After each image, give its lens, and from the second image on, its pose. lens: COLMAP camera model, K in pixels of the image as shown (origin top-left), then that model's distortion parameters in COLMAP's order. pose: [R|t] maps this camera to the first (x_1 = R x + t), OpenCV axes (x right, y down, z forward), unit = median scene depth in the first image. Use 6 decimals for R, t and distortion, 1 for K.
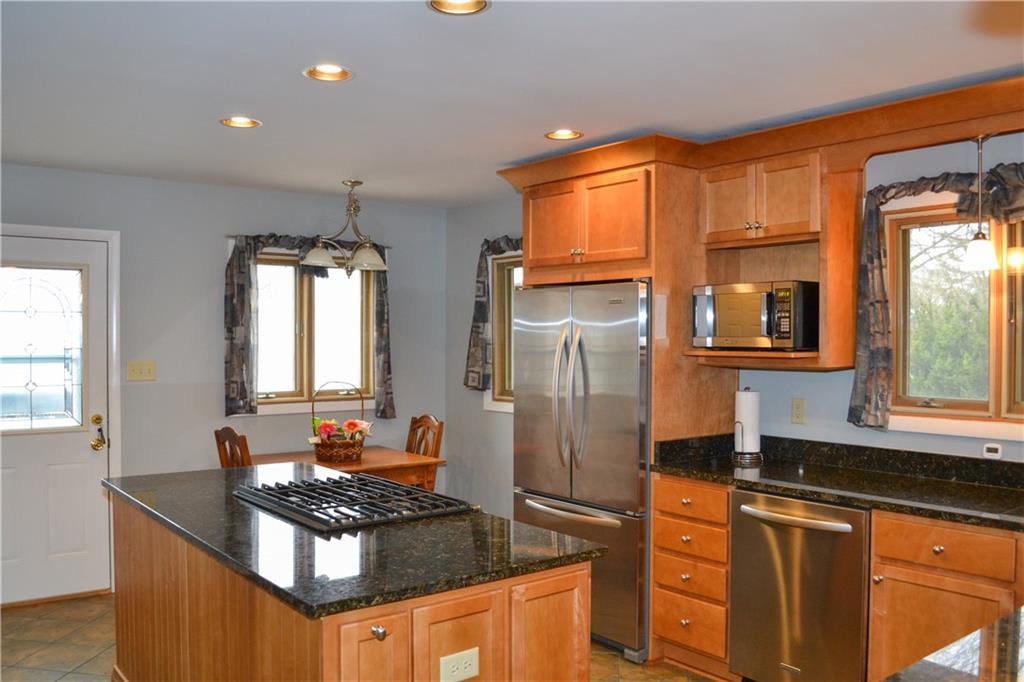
lens RADIAL K [[844.0, 0, 512.0], [0, 844.0, 341.0], [0, 0, 1]] dist [-0.076730, 0.000962]
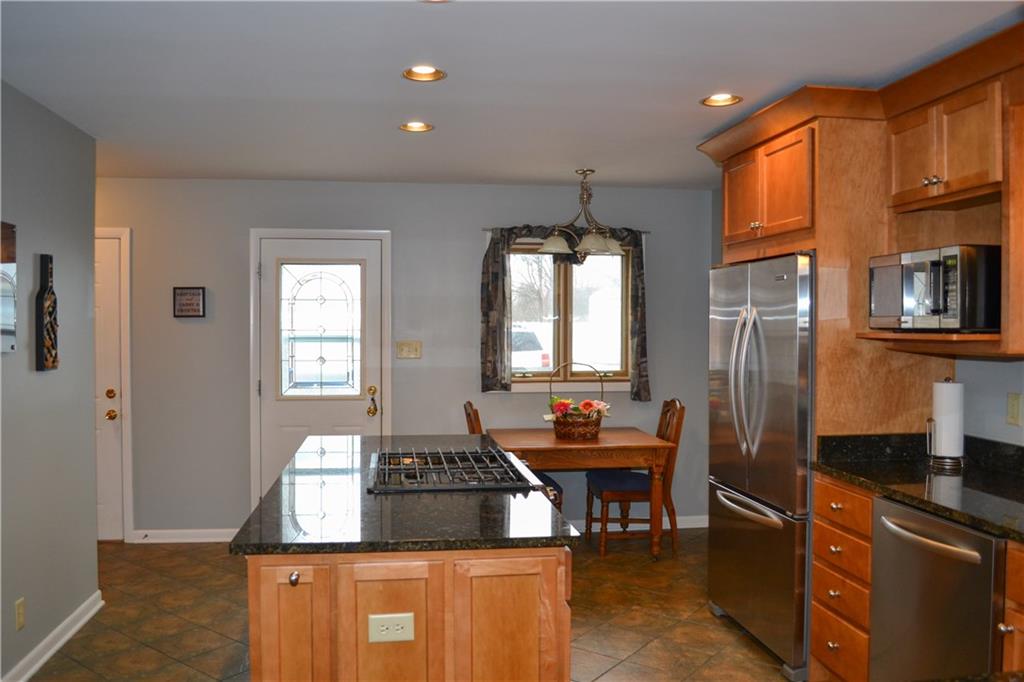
lens RADIAL K [[815.6, 0, 509.8], [0, 815.6, 335.9], [0, 0, 1]] dist [-0.069098, 0.001963]
pose [[0.867569, 0.005863, -0.497283, 0.294561], [-0.002092, 0.999965, 0.008139, 0.008569], [0.497313, -0.006021, 0.867550, 0.103142]]
